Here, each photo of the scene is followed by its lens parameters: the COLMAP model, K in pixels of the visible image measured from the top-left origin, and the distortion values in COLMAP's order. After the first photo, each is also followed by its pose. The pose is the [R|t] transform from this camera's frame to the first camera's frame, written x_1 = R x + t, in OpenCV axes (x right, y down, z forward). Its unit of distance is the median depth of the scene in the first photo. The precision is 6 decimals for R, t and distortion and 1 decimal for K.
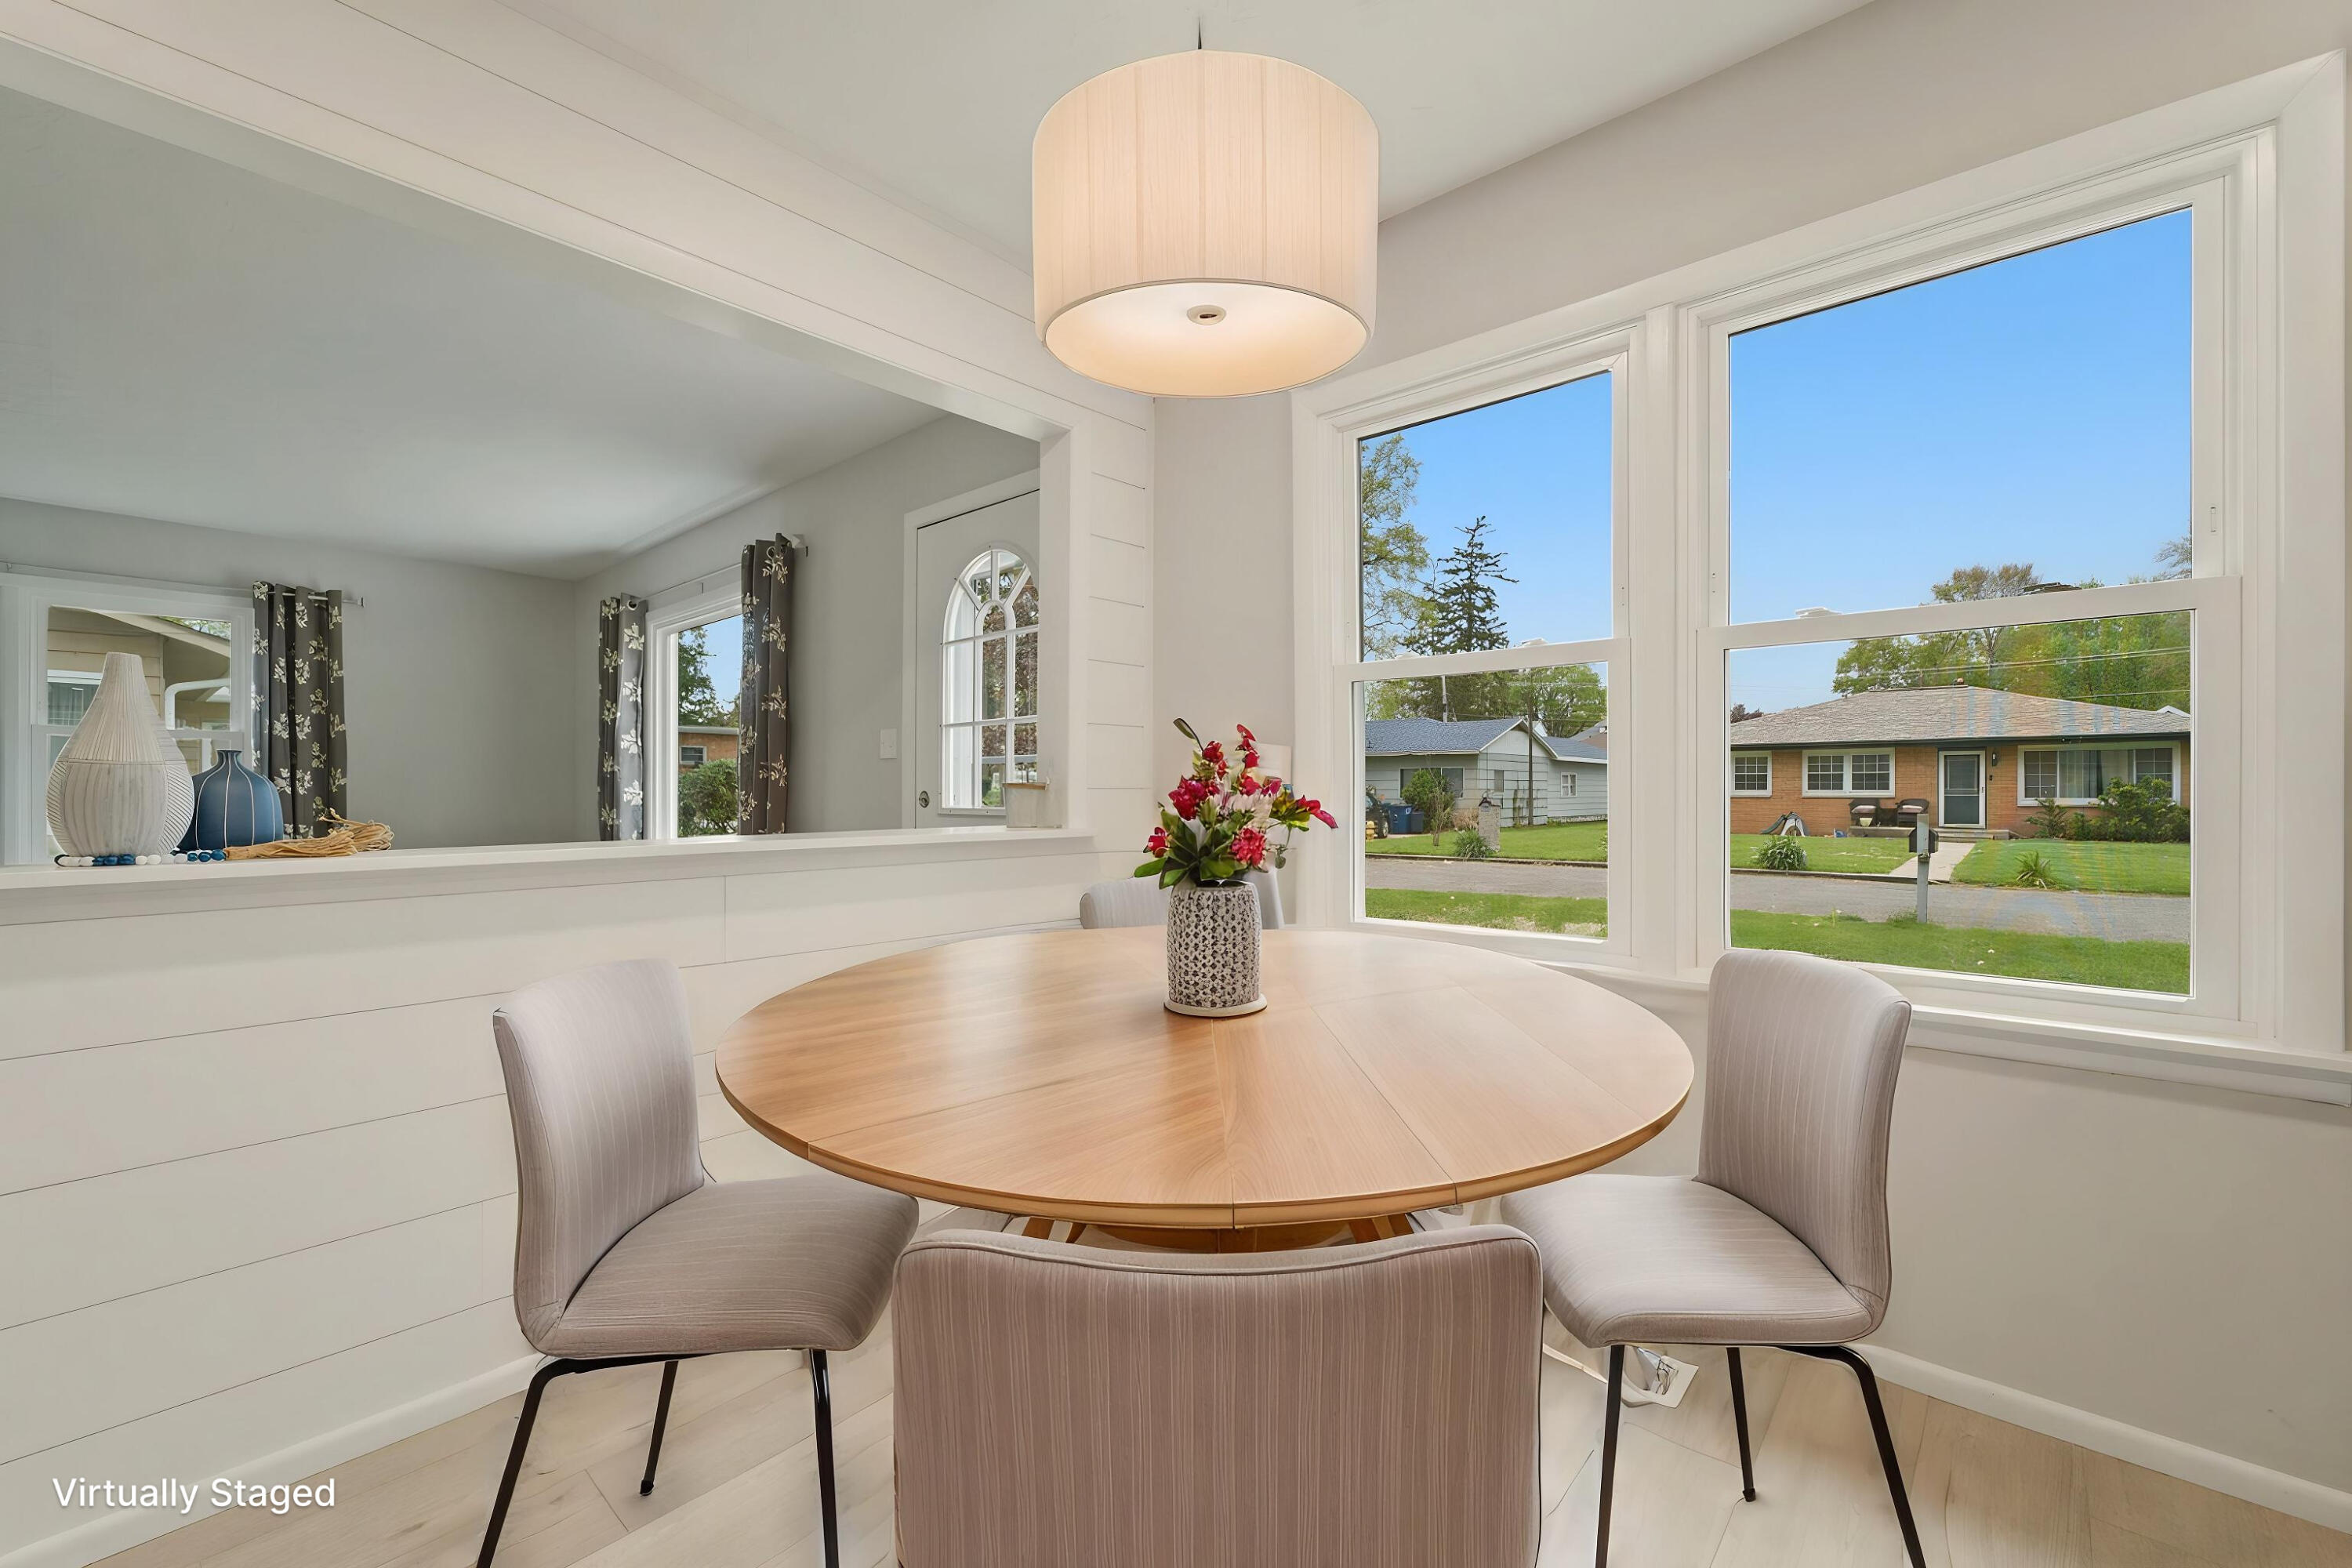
lens RADIAL K [[956.1, 0, 1179.4], [0, 956.1, 780.2], [0, 0, 1]] dist [0.003471, 0.000252]
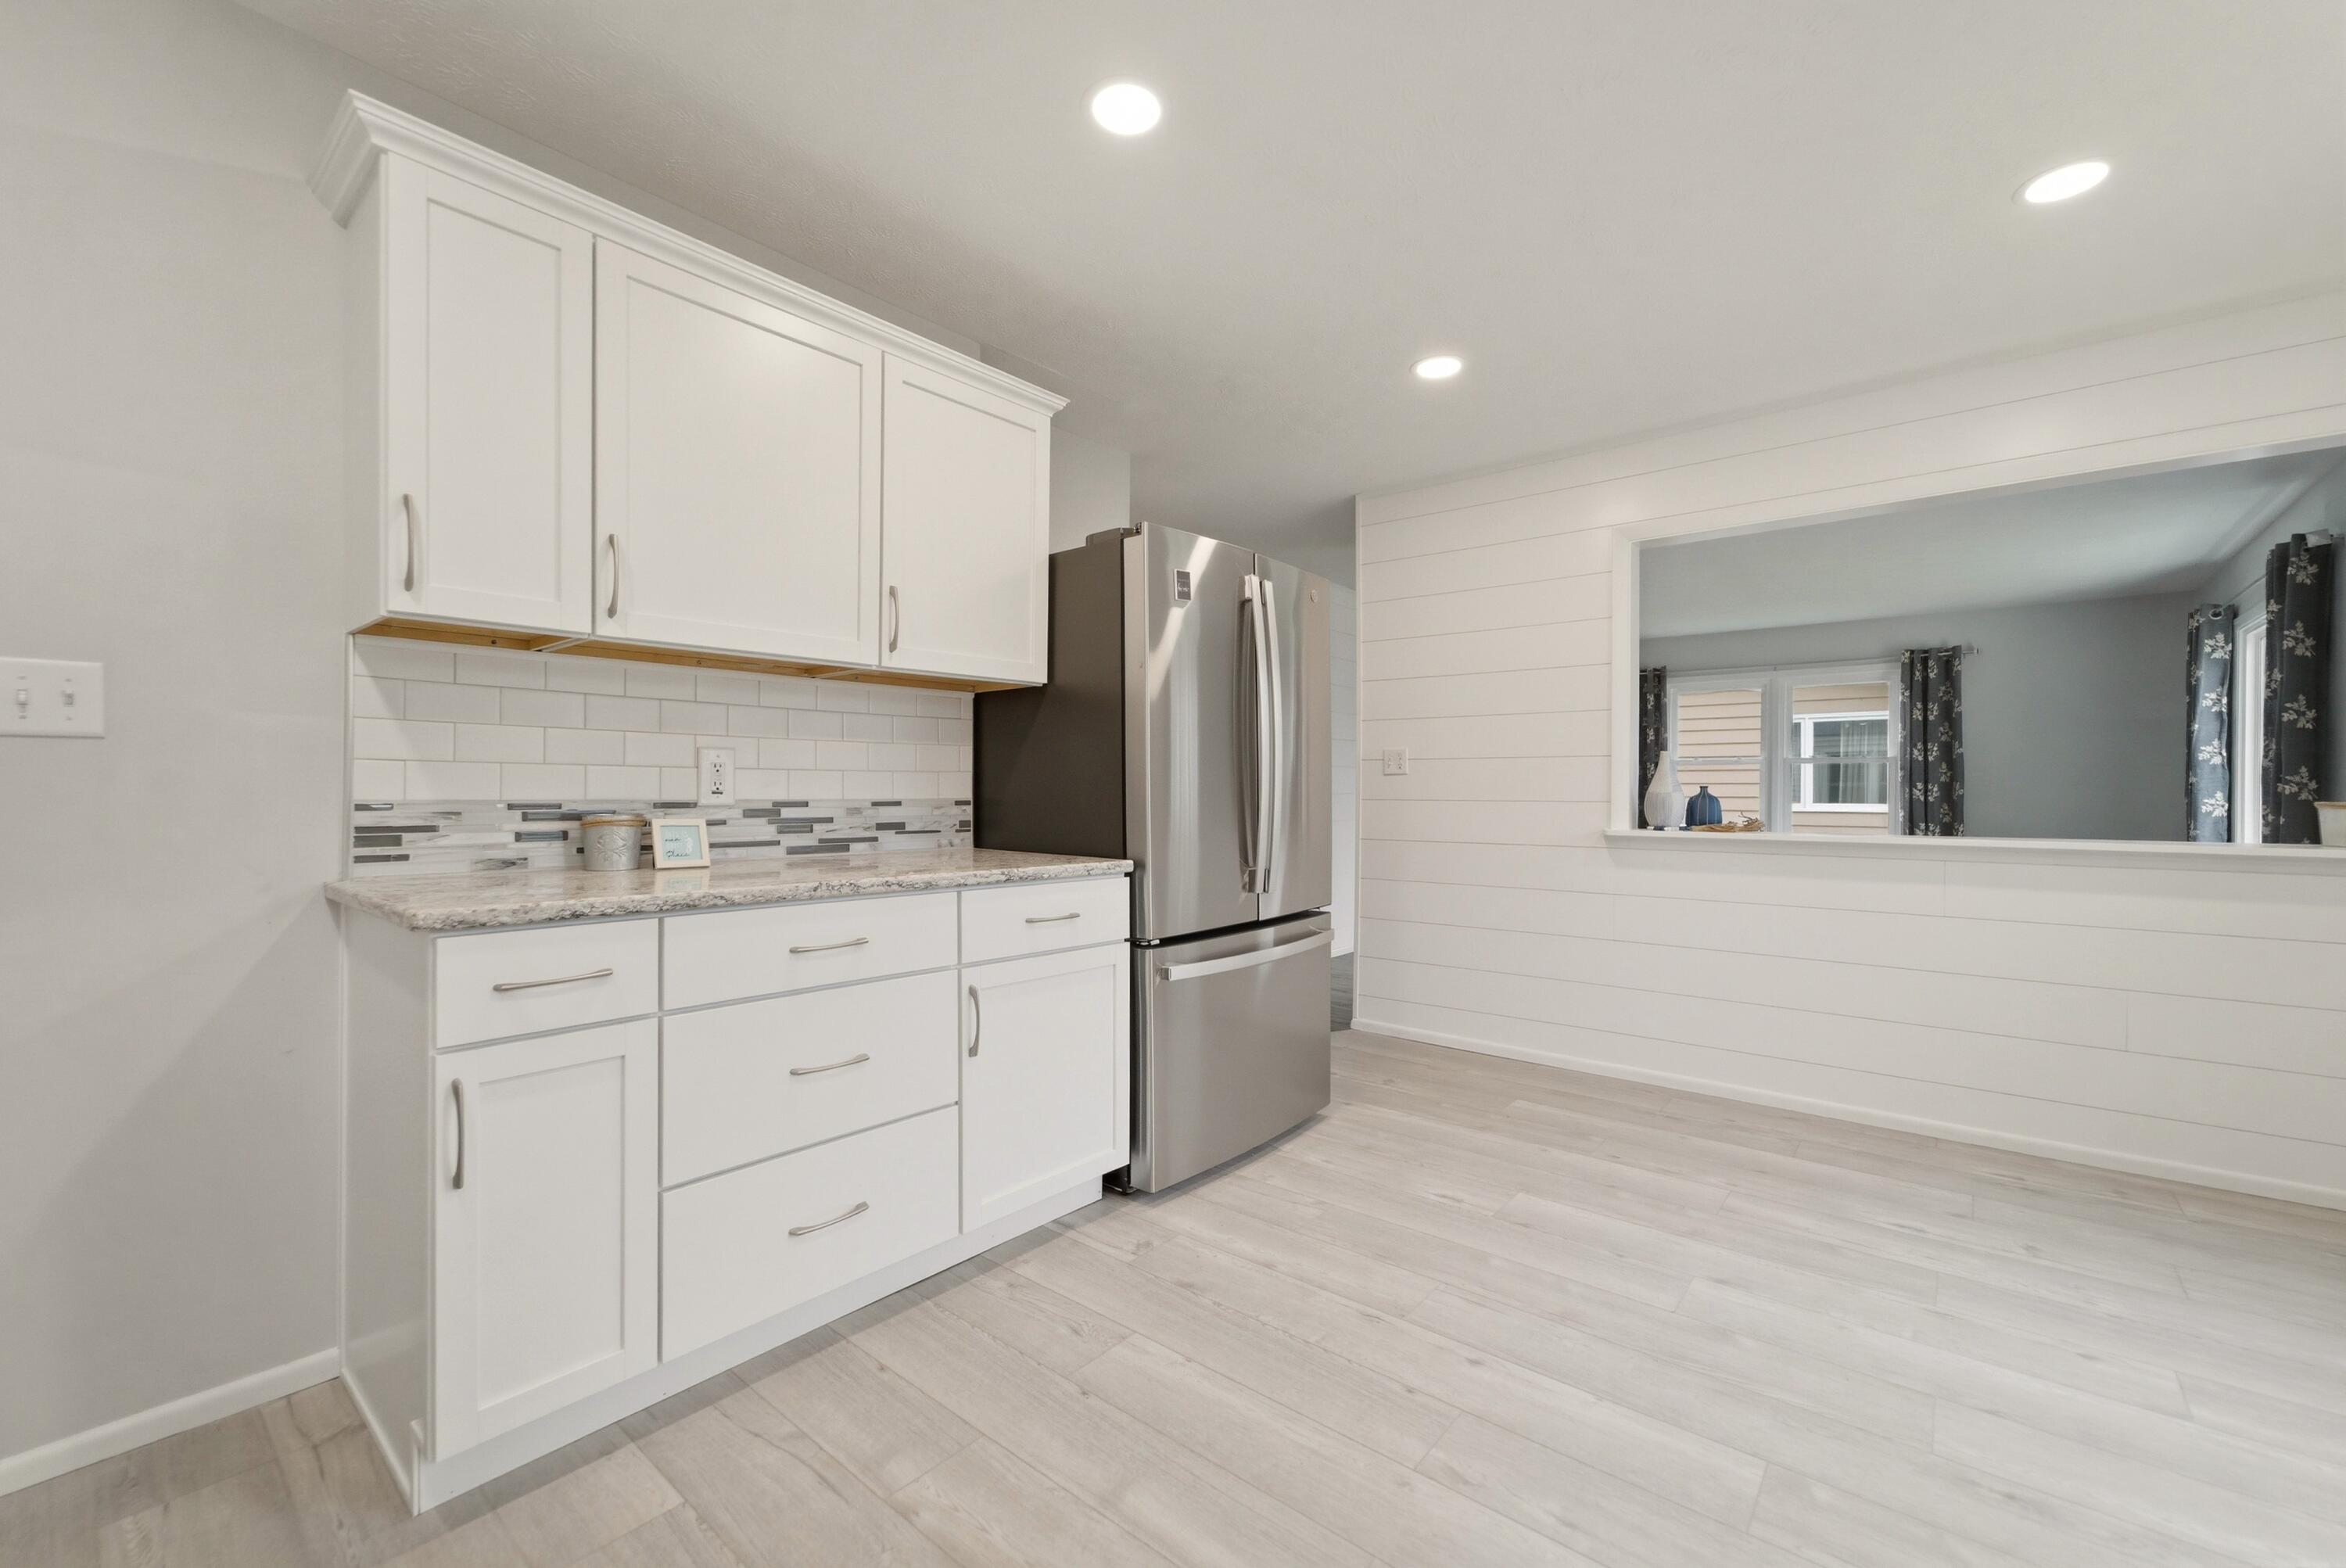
lens RADIAL K [[953.7, 0, 1177.6], [0, 953.7, 791.5], [0, 0, 1]] dist [0.003471, 0.000252]
pose [[0.039148, 0.001470, -0.999232, 0.381674], [0.005980, 0.999981, 0.001706, -0.008130], [0.999216, -0.006042, 0.039138, -0.113284]]
